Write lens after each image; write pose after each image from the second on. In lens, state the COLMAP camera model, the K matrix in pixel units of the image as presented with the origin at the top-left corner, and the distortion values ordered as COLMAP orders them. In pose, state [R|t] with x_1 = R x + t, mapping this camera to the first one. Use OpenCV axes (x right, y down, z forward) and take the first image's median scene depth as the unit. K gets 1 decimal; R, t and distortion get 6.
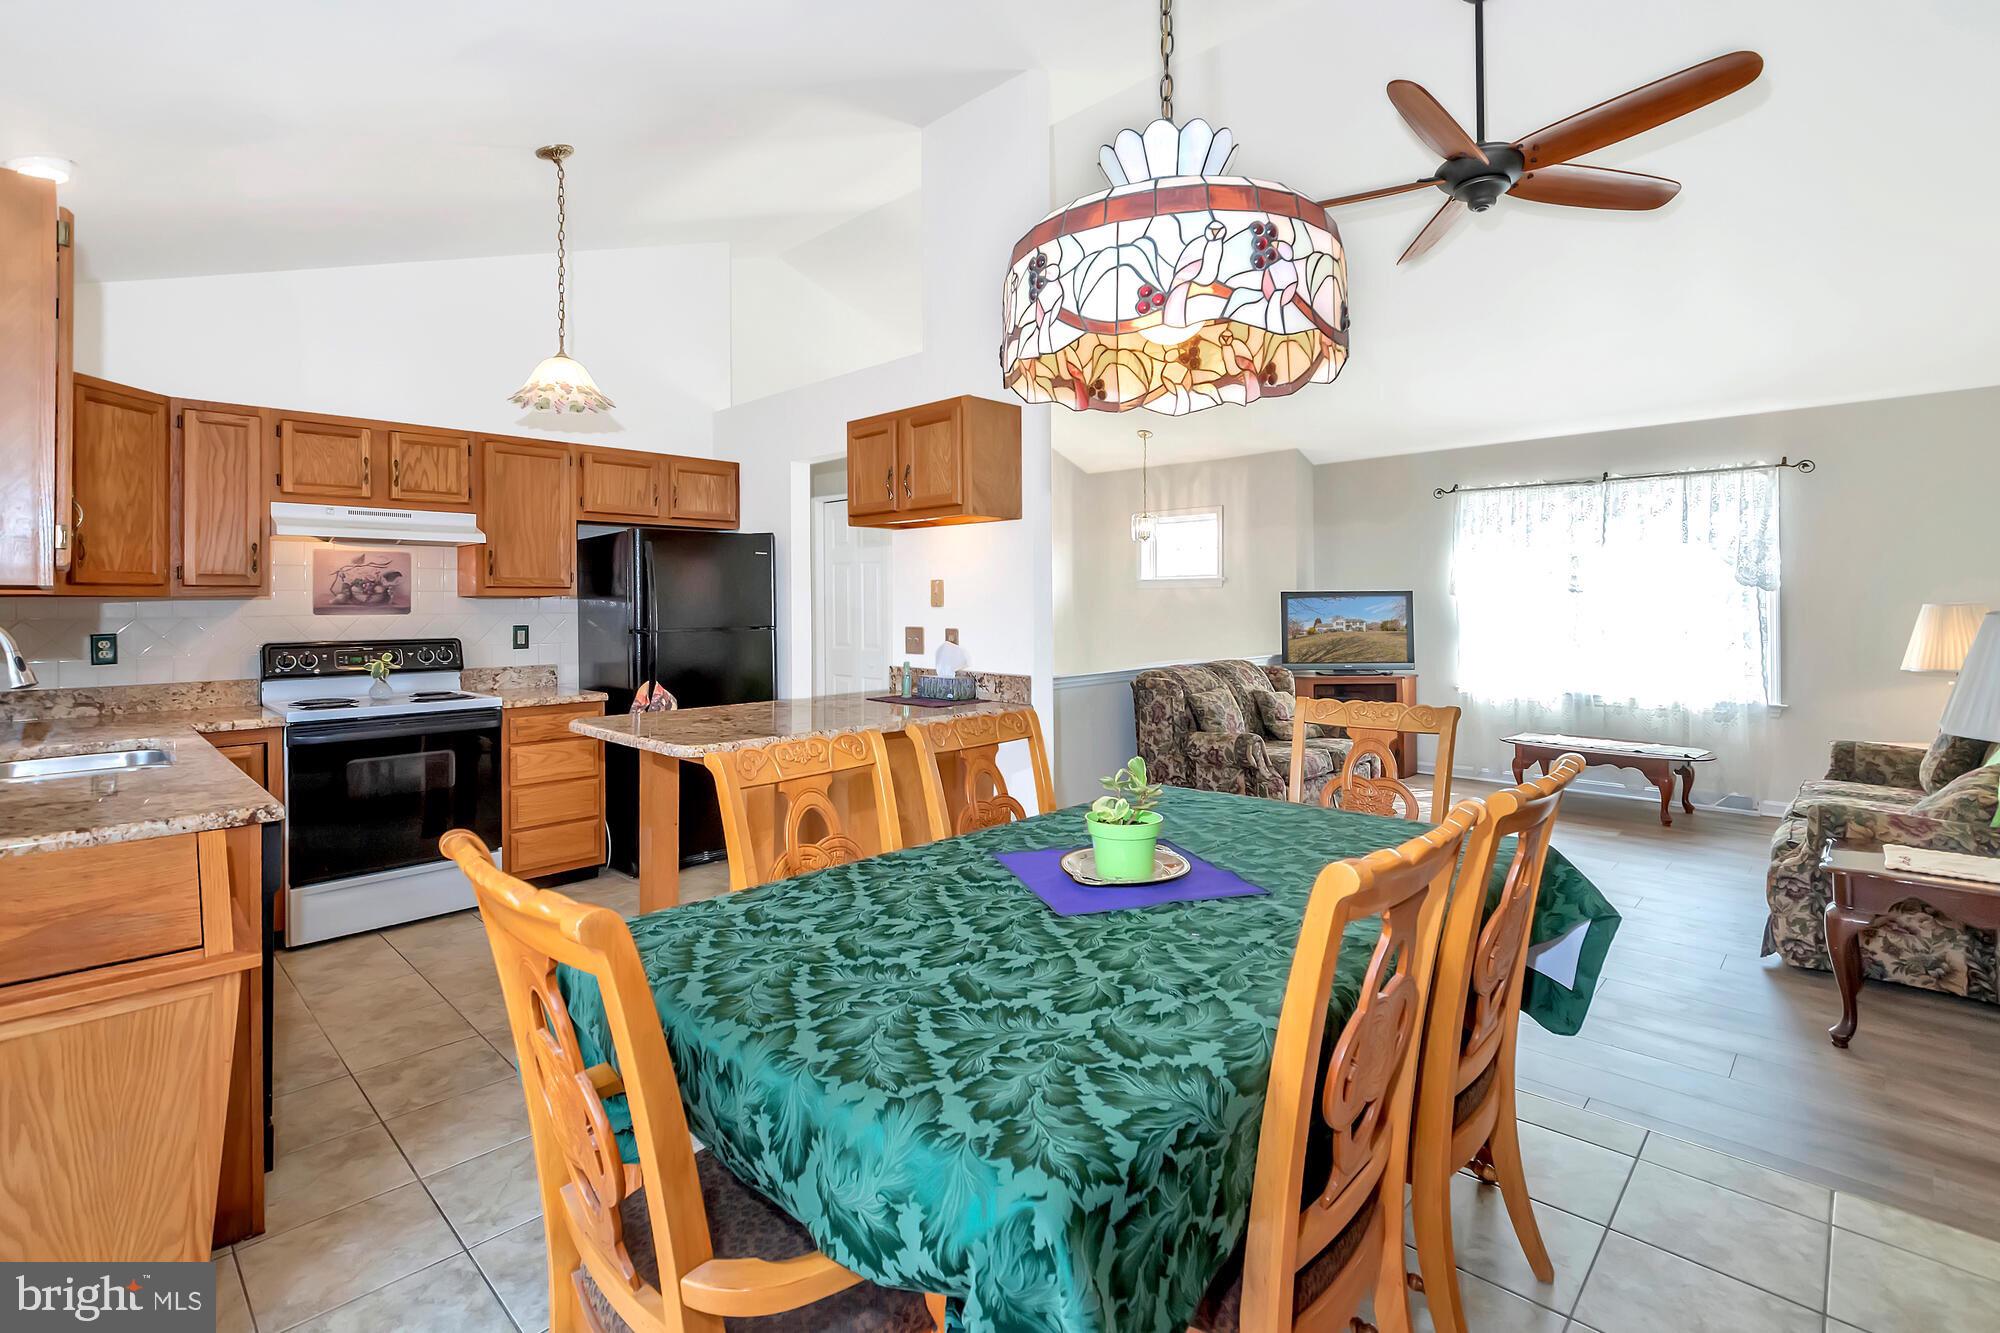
lens RADIAL K [[886.6, 0, 1037.9], [0, 886.6, 613.2], [0, 0, 1]] dist [-0.000756, -0.000384]
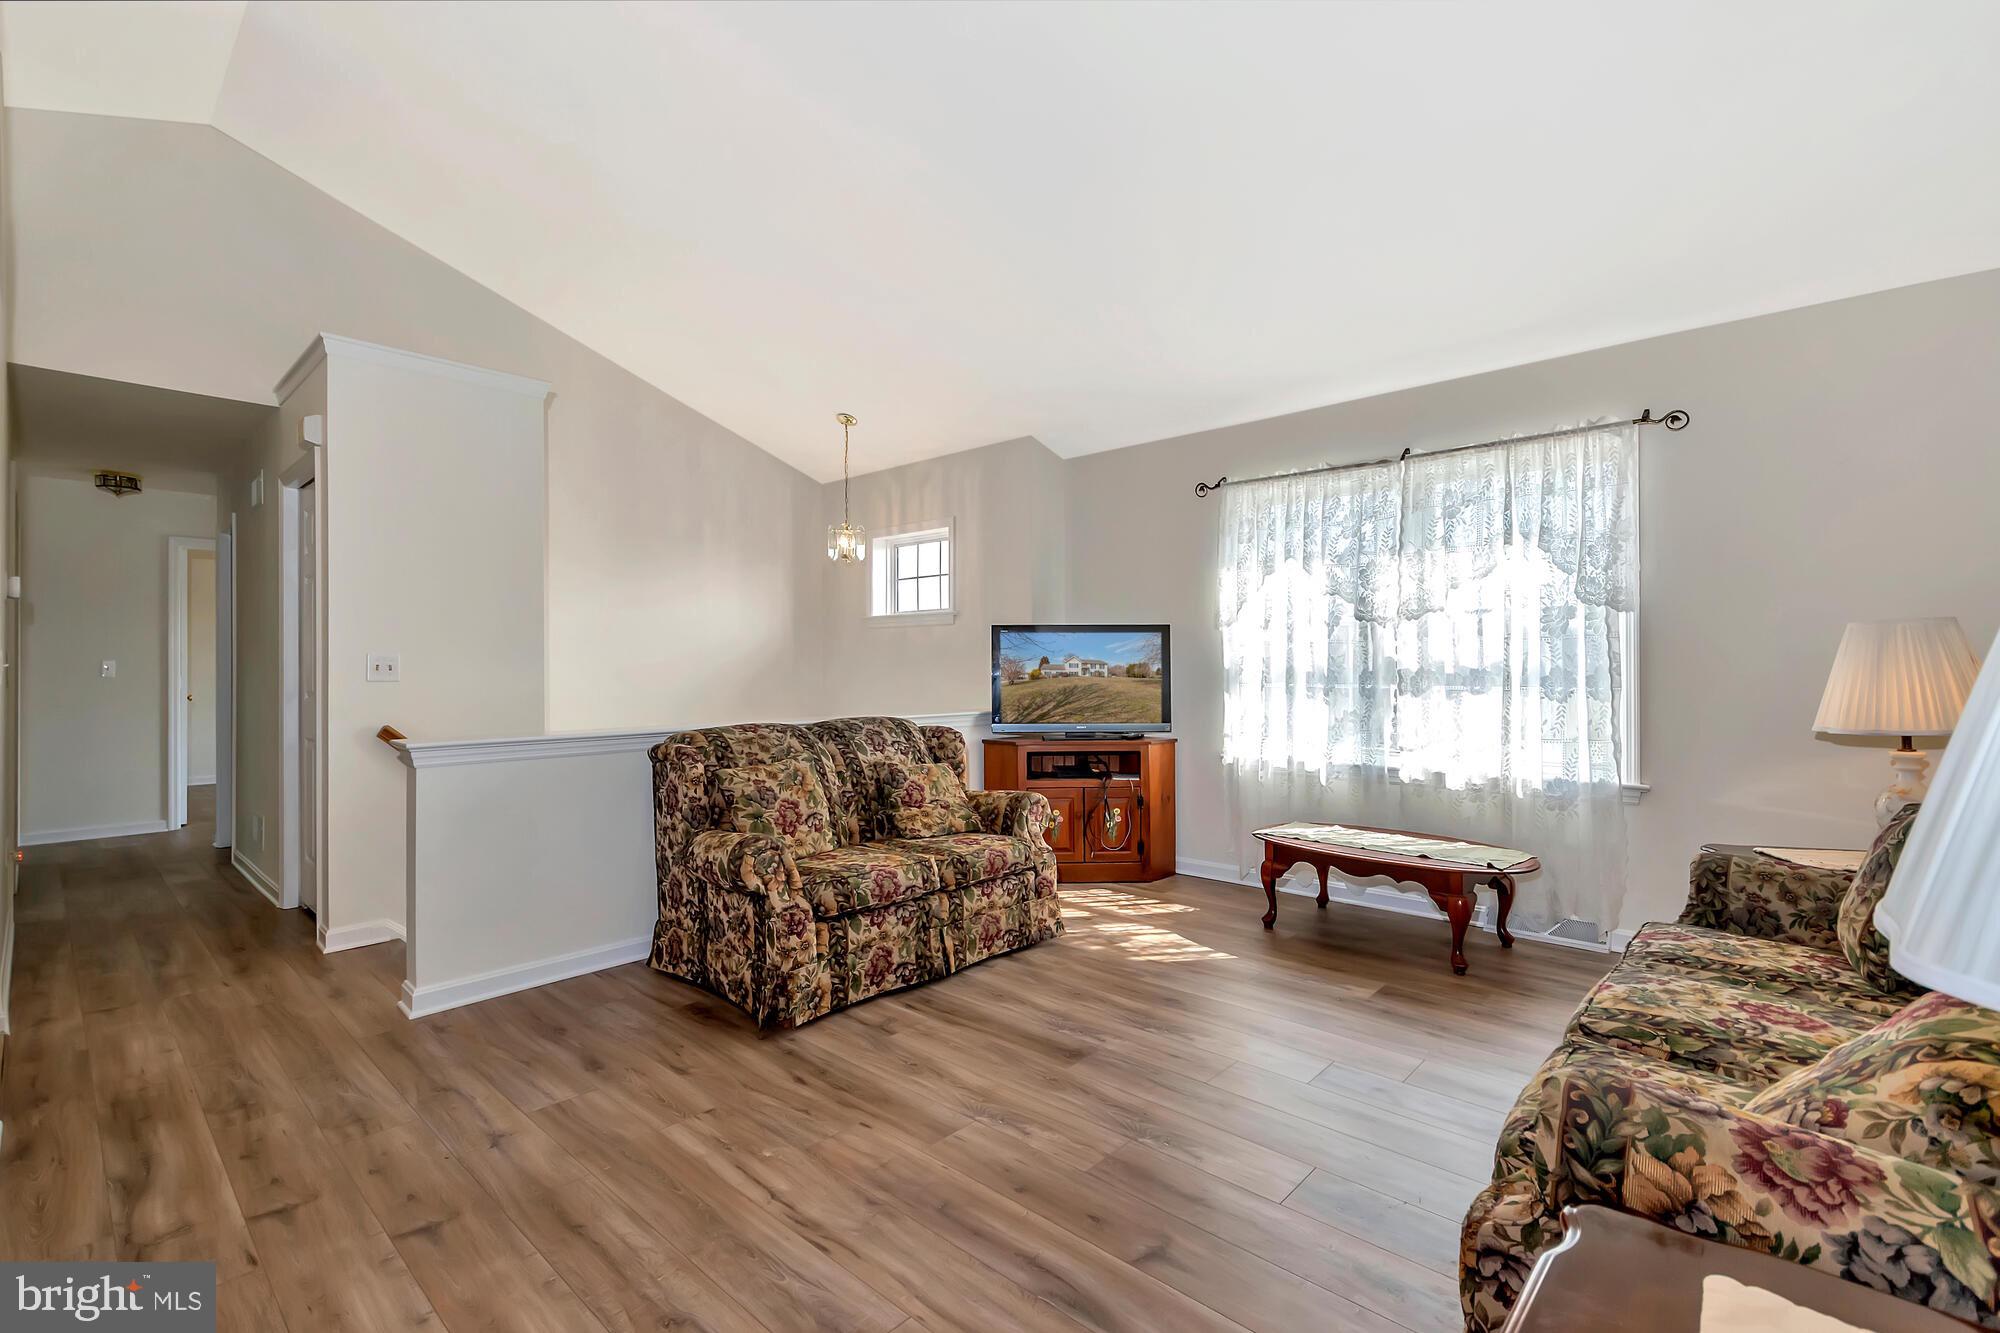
lens RADIAL K [[886.6, 0, 1003.6], [0, 886.6, 665.6], [0, 0, 1]] dist [-0.000756, -0.000384]
pose [[0.999975, -0.001046, 0.007044, 0.334889], [0.001100, 0.999970, -0.007671, 0.018626], [-0.007036, 0.007678, 0.999946, 0.319870]]
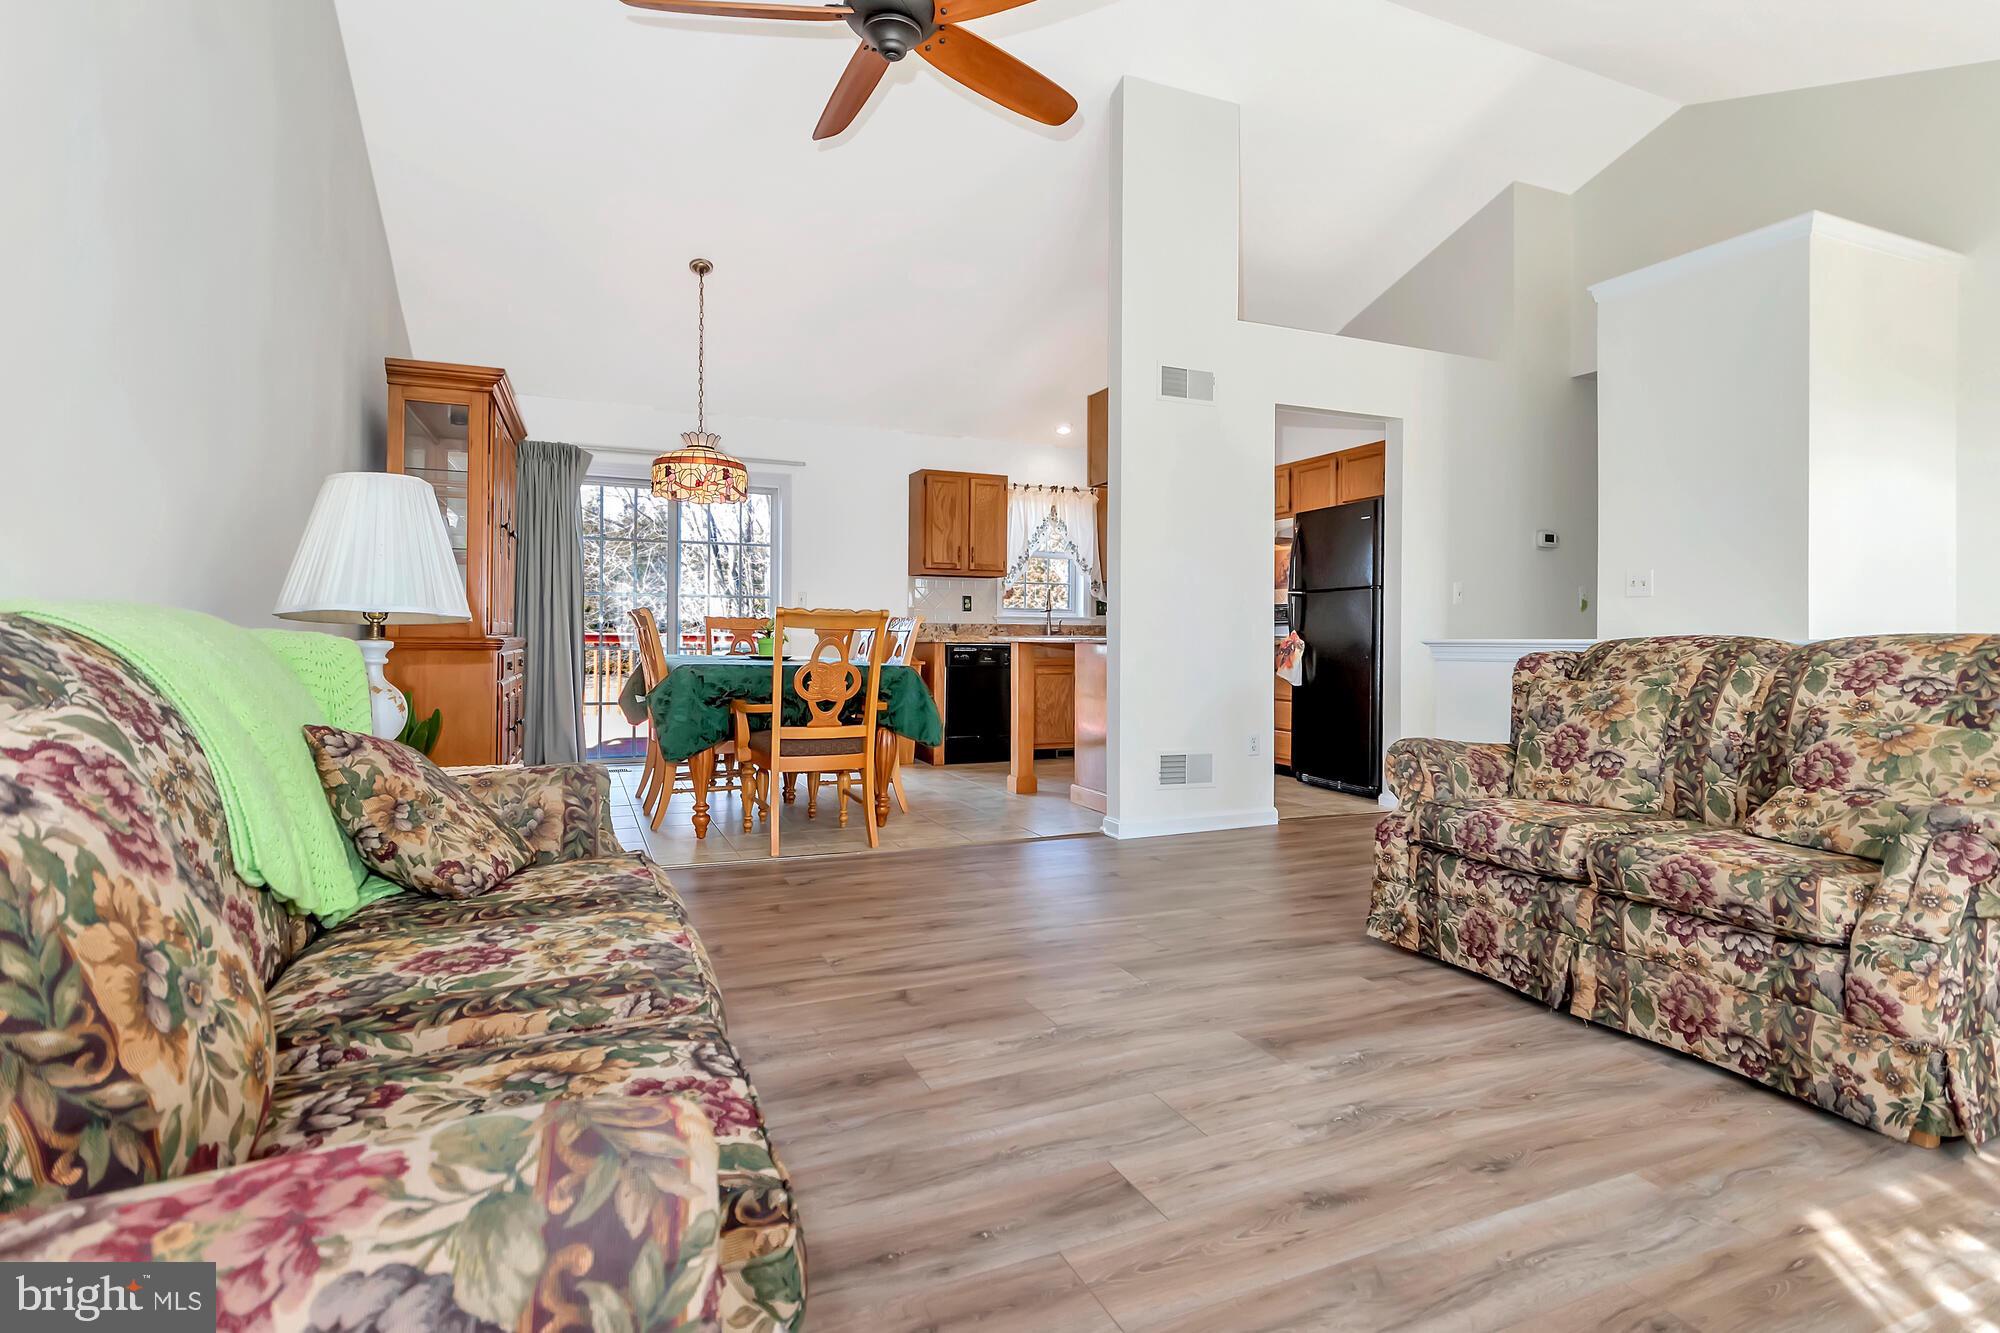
lens RADIAL K [[1004.2, 0, 1000.9], [0, 1004.2, 661.4], [0, 0, 1]] dist [-0.002592, -0.000754]
pose [[-0.395616, 0.019321, -0.918213, 0.820857], [-0.013392, 0.999551, 0.026802, 0.064542], [0.918319, 0.022900, -0.395179, 0.893577]]
